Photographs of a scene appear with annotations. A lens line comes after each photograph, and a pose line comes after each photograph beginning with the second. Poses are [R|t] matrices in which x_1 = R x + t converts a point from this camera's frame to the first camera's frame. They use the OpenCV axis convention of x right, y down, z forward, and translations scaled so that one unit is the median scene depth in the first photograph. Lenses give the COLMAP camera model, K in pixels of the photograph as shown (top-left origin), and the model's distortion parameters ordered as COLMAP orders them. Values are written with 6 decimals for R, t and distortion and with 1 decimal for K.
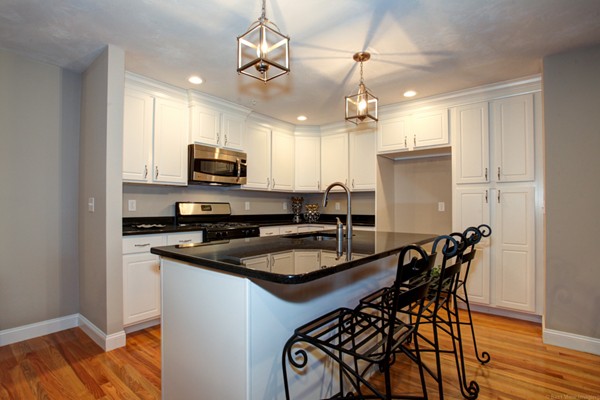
lens RADIAL K [[298.6, 0, 301.5], [0, 298.6, 201.7], [0, 0, 1]] dist [-0.066013, 0.030674]
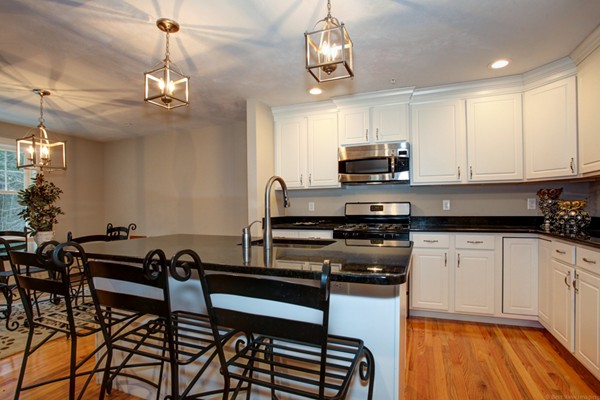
lens RADIAL K [[294.7, 0, 306.6], [0, 294.7, 213.5], [0, 0, 1]] dist [-0.018862, 0.000002]
pose [[0.304920, 0.013101, -0.952288, 0.560582], [0.027679, 0.999361, 0.022611, 0.011250], [0.951976, -0.033253, 0.304363, 0.515449]]
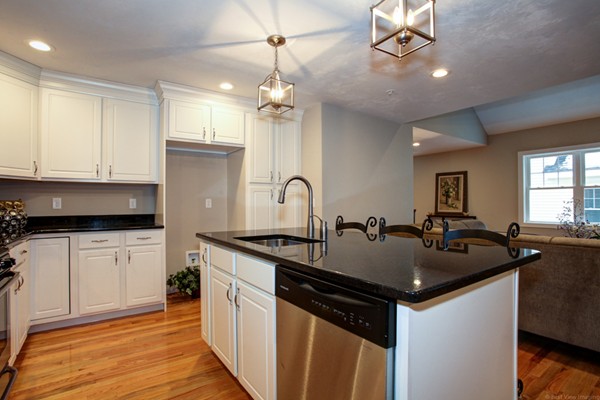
lens RADIAL K [[298.6, 0, 301.5], [0, 298.6, 201.7], [0, 0, 1]] dist [-0.066013, 0.030674]
pose [[0.275910, 0.003591, 0.961177, -0.465777], [-0.005337, 0.999983, -0.002204, 0.013309], [-0.961169, -0.004521, 0.275925, 0.461547]]
